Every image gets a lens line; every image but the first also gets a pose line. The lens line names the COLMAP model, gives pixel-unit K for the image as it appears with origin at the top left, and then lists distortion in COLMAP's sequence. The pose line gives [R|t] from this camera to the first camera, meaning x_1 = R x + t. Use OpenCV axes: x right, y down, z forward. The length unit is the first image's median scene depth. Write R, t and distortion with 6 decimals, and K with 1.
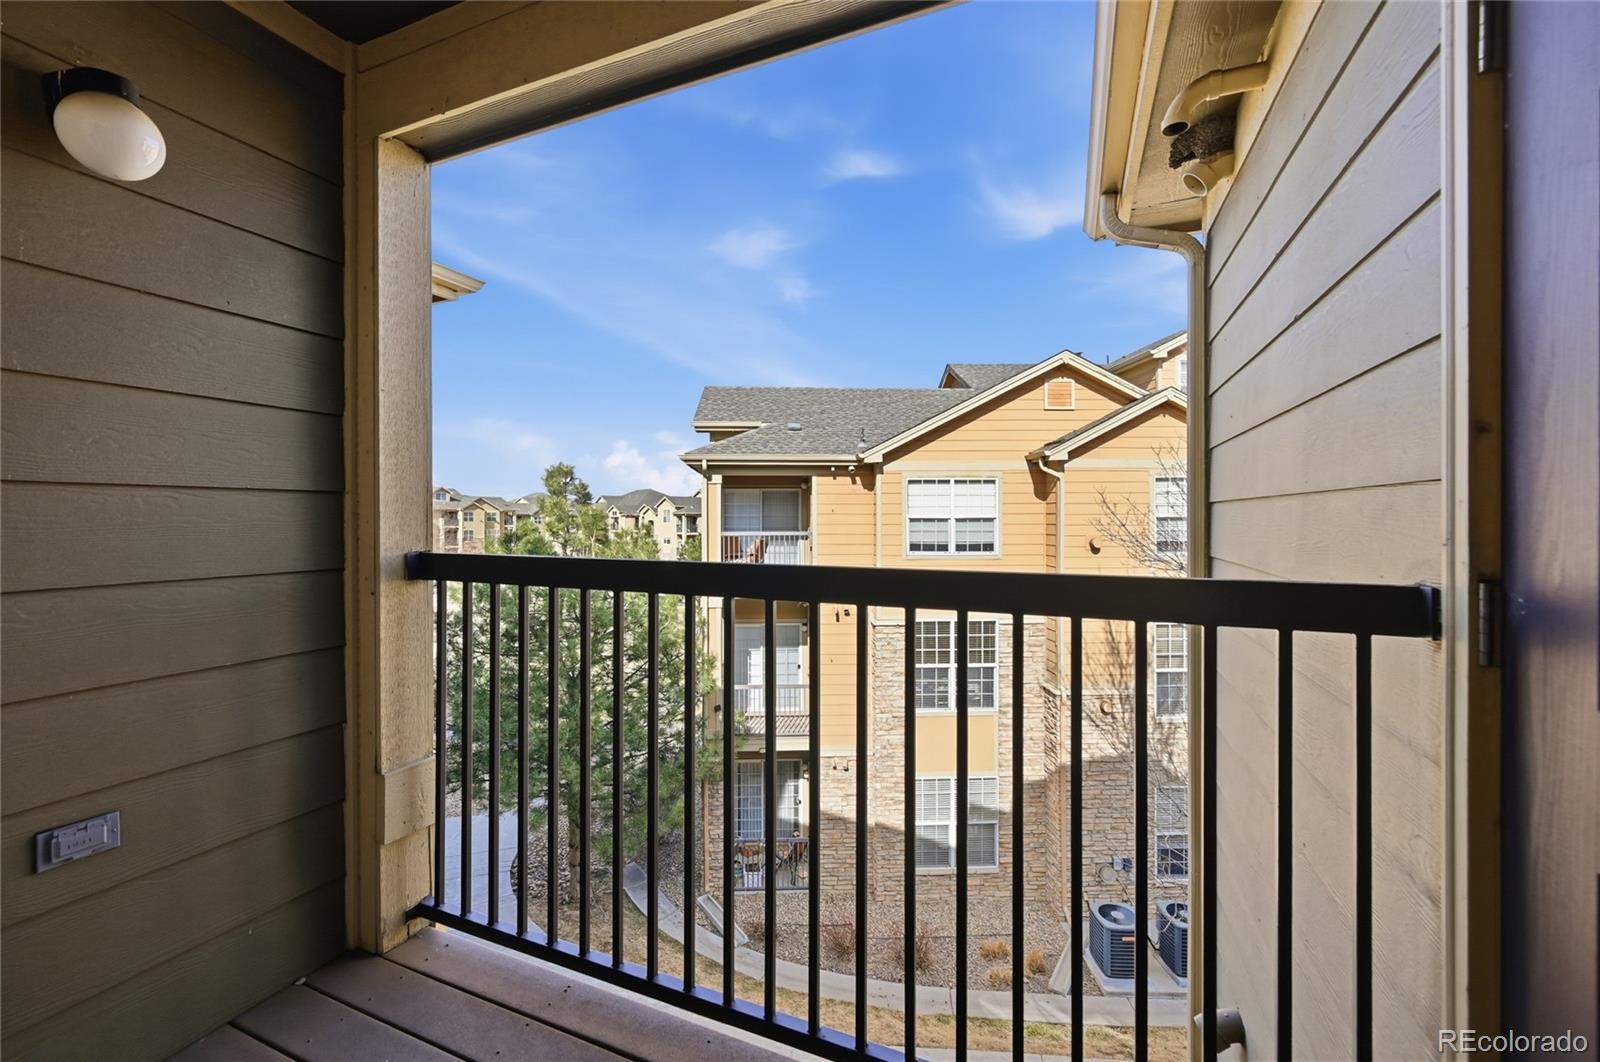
lens RADIAL K [[642.0, 0, 799.7], [0, 642.0, 521.7], [0, 0, 1]] dist [-0.002614, -0.000295]
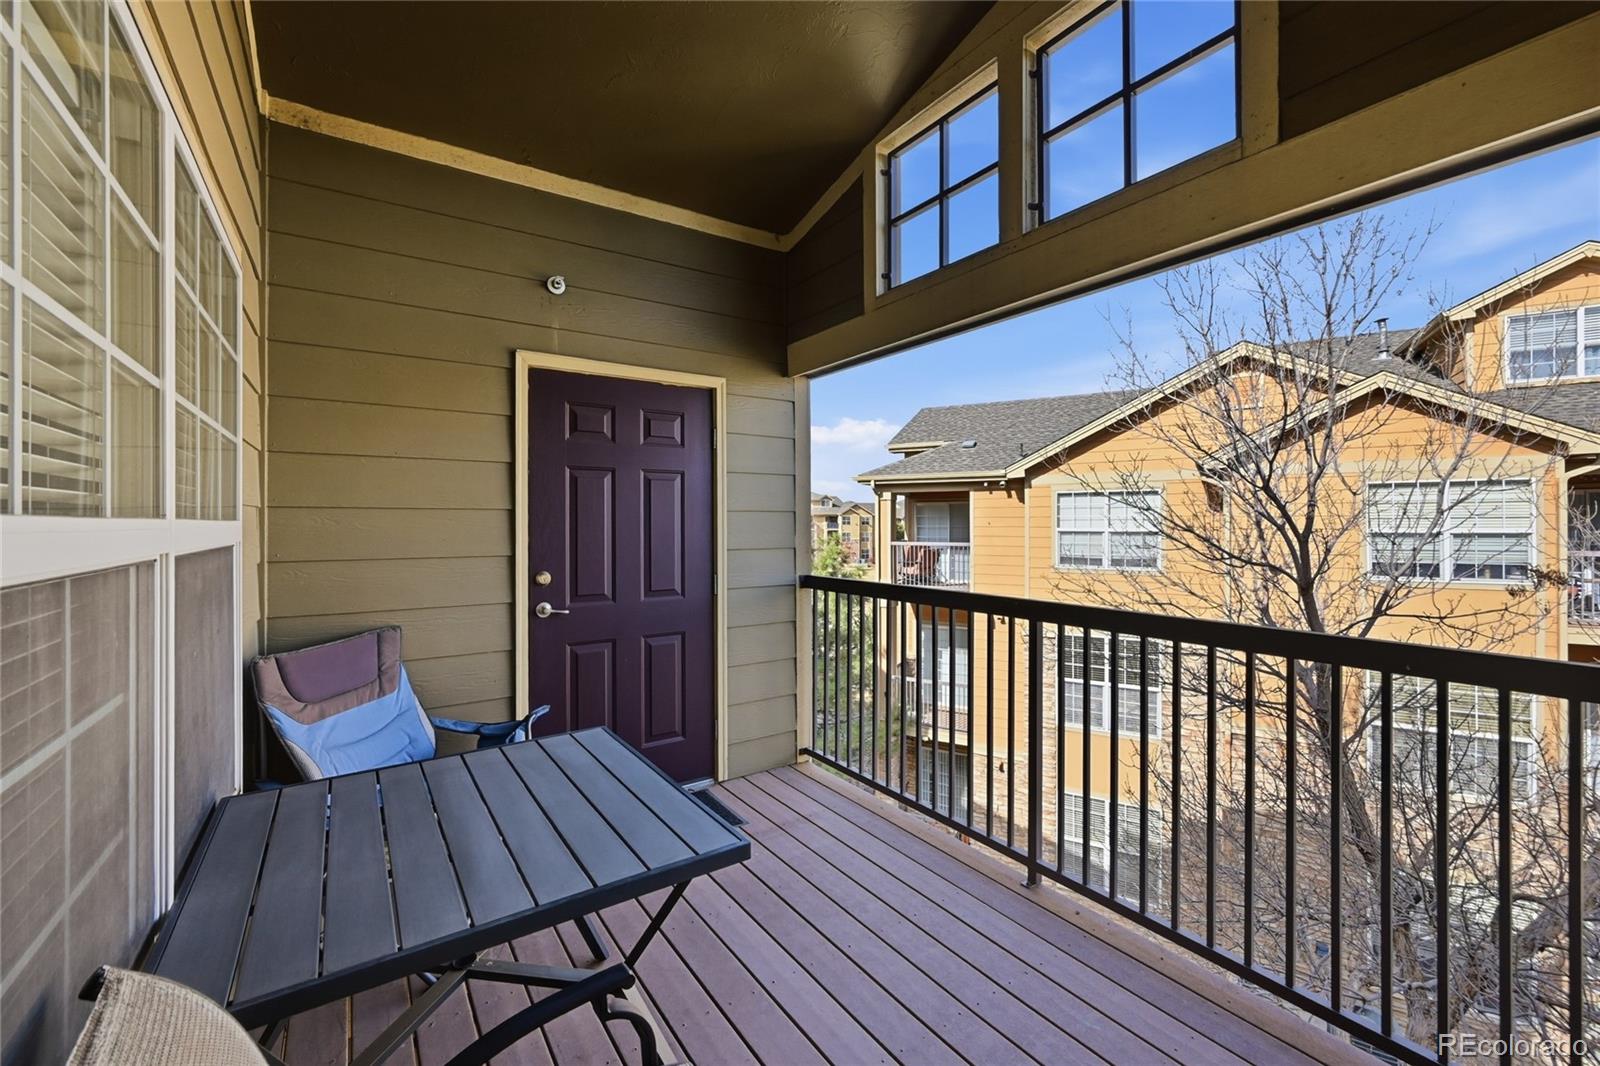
lens RADIAL K [[642.0, 0, 799.7], [0, 642.0, 523.7], [0, 0, 1]] dist [-0.002614, -0.000295]
pose [[0.848249, 0.000407, -0.529598, 0.349736], [-0.001551, 0.999997, -0.001716, -0.014541], [0.529596, 0.002277, 0.848247, -0.063336]]
